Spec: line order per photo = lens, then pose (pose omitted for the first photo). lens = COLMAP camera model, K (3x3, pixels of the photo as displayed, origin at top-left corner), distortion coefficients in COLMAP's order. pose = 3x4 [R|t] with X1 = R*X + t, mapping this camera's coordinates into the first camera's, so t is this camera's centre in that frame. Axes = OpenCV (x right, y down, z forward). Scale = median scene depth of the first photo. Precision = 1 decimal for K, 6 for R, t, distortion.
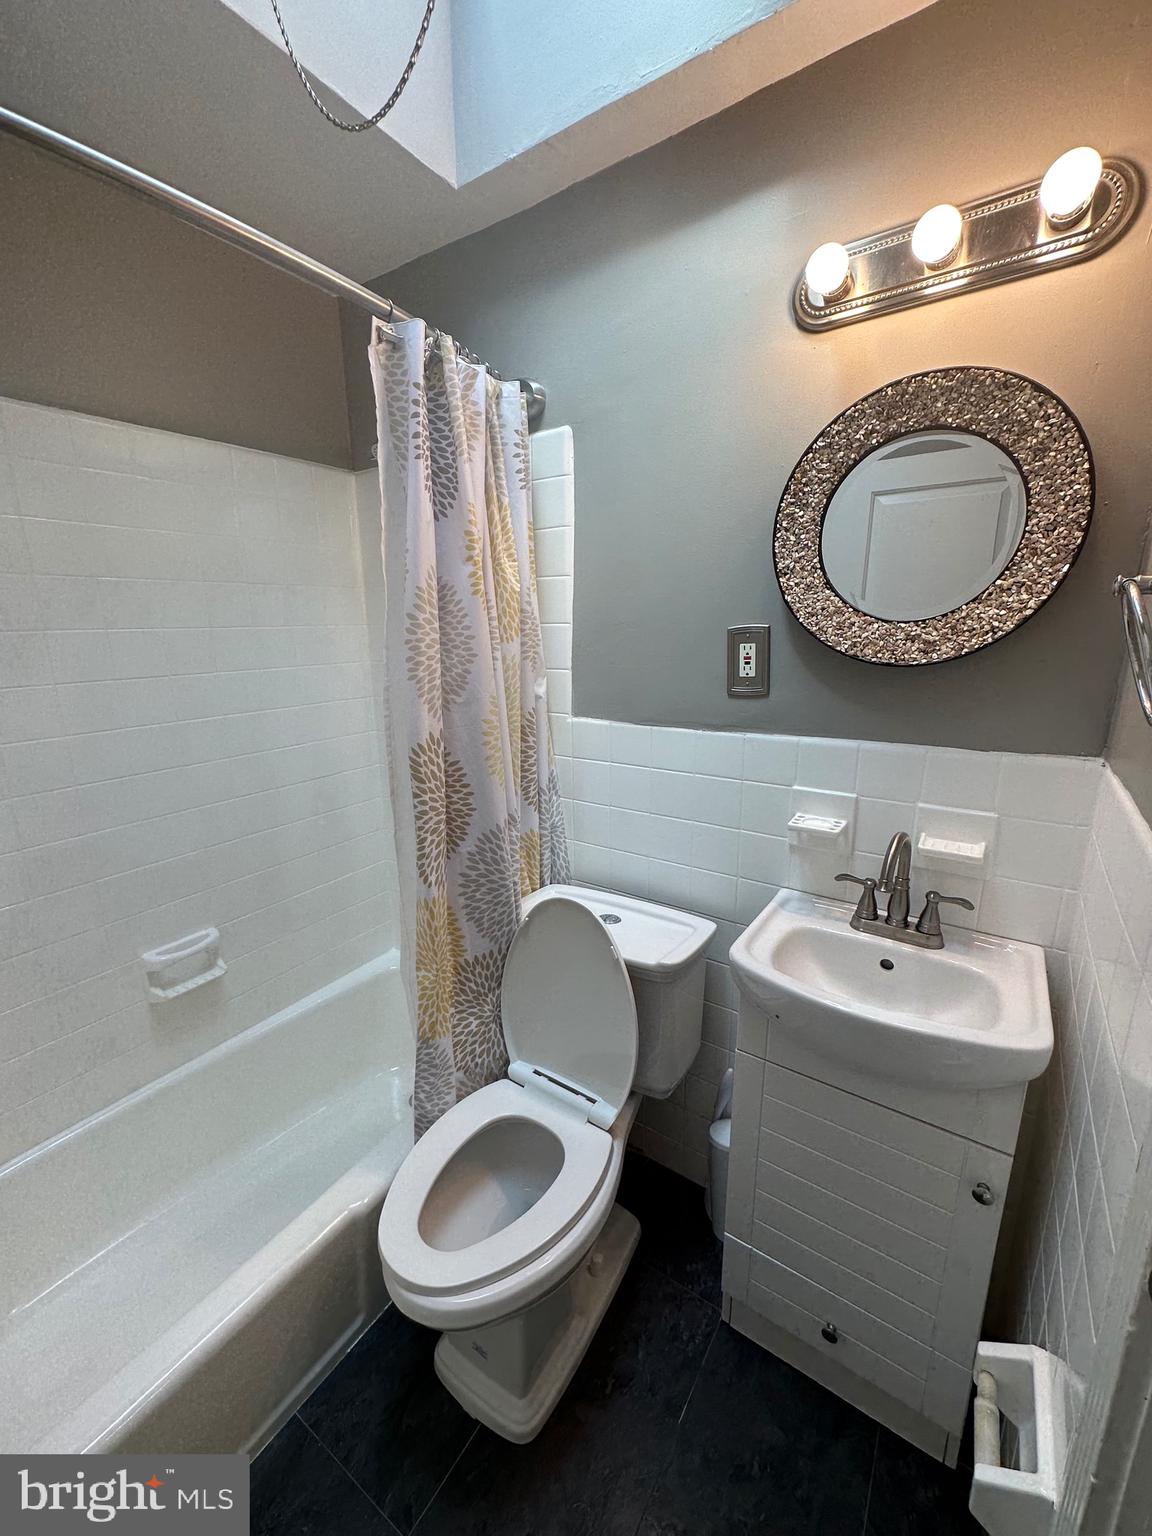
lens RADIAL K [[613.2, 0, 571.4], [0, 613.2, 768.9], [0, 0, 1]] dist [0.013139, 0.001192]
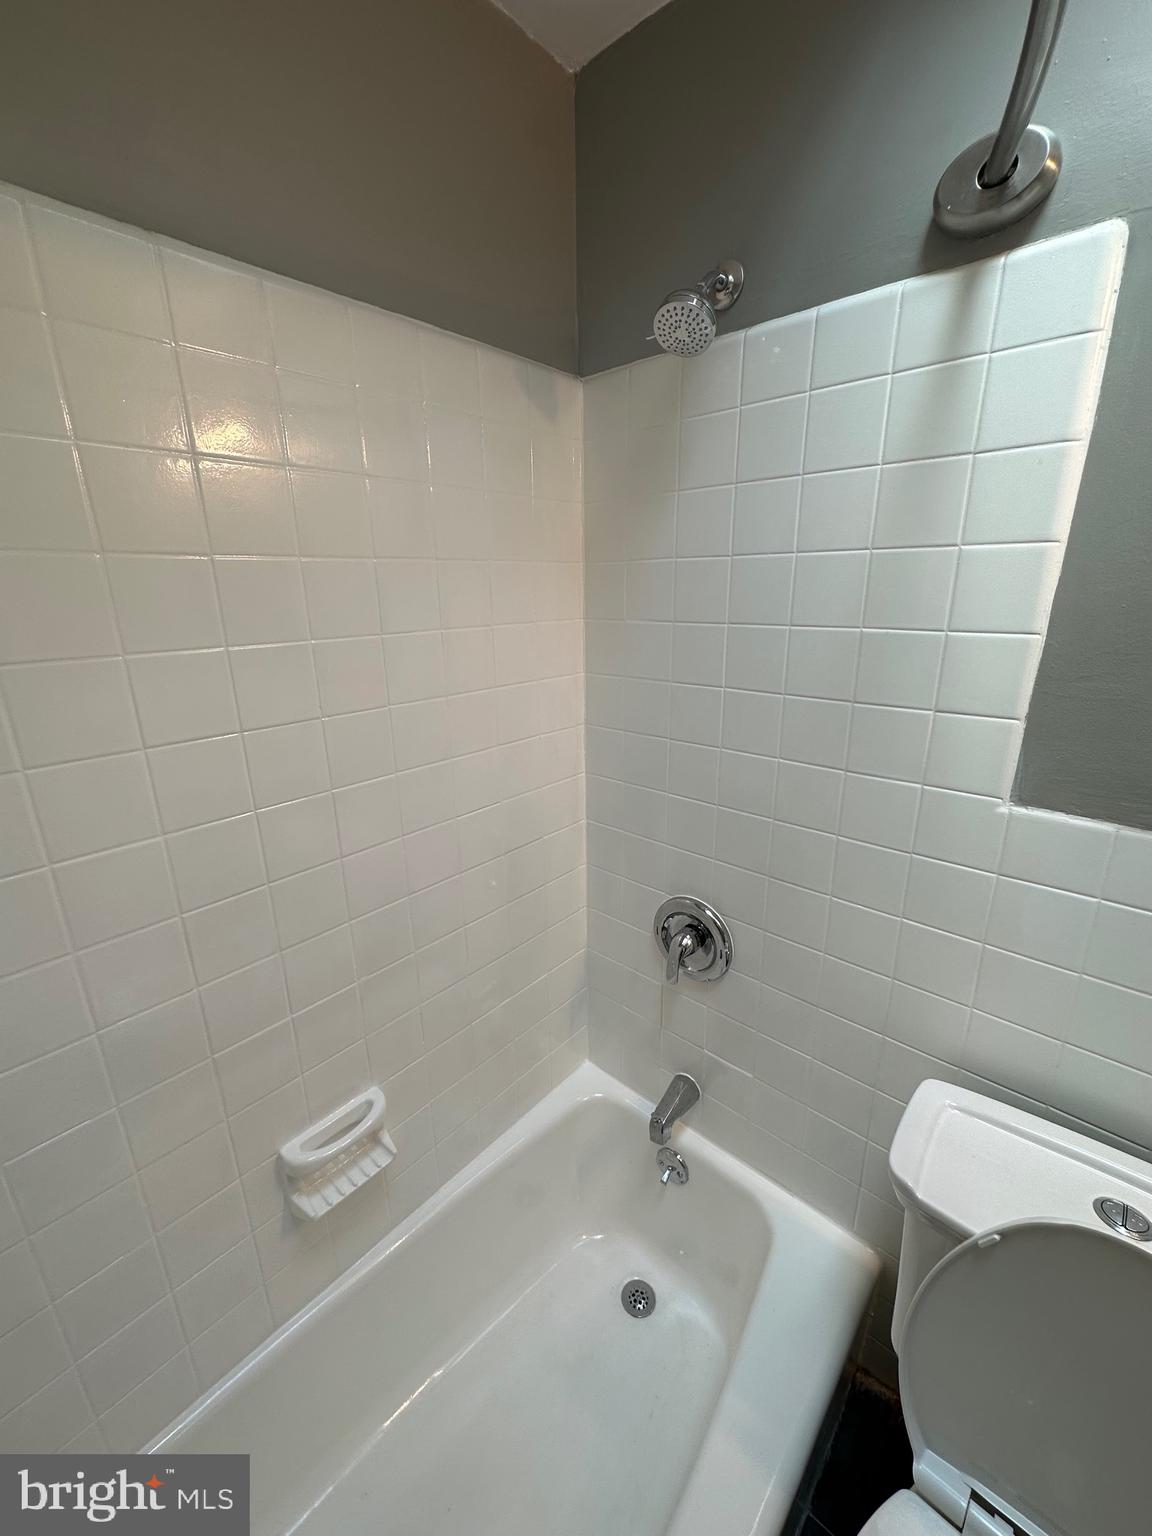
lens RADIAL K [[613.2, 0, 576.2], [0, 613.2, 768.0], [0, 0, 1]] dist [0.013139, 0.001192]
pose [[0.993117, 0.040686, -0.109830, -0.431179], [-0.033327, 0.997126, 0.068031, -0.188001], [0.112283, -0.063902, 0.991619, 0.545660]]
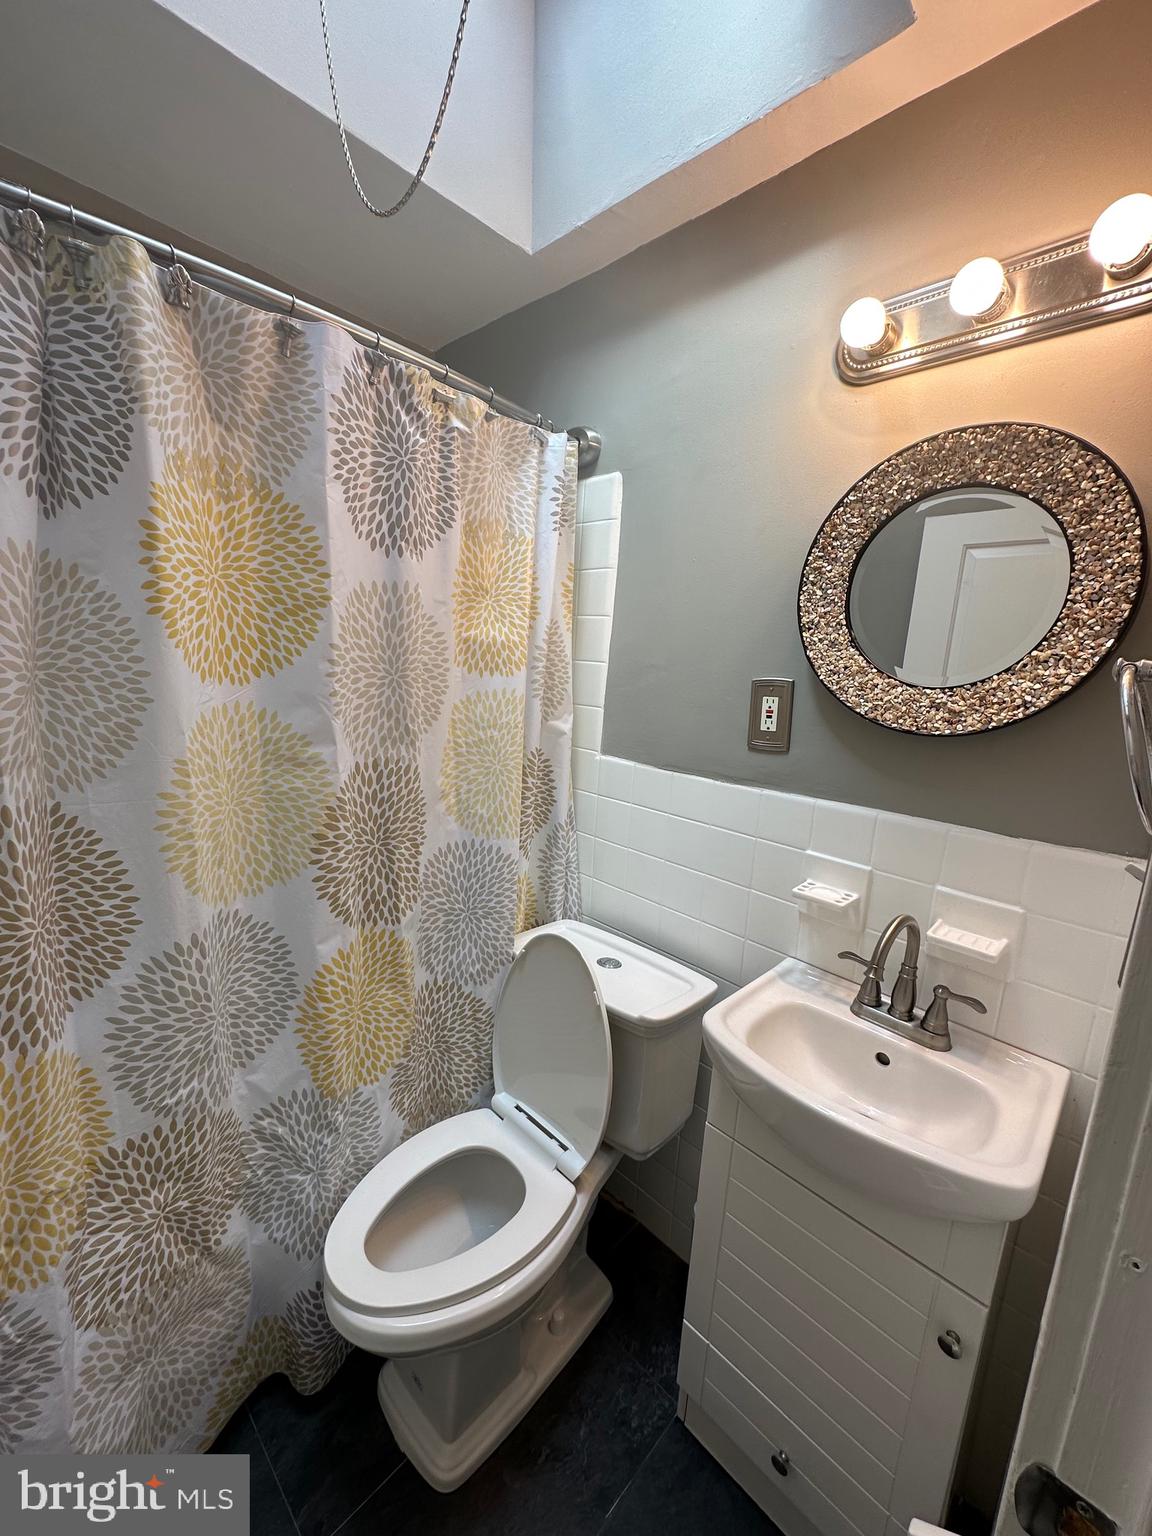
lens RADIAL K [[613.2, 0, 581.8], [0, 613.2, 770.5], [0, 0, 1]] dist [0.013139, 0.001192]
pose [[0.982126, 0.096924, -0.161353, 0.178813], [-0.103966, 0.993937, -0.035768, -0.026222], [0.156908, 0.051904, 0.986248, 0.009855]]
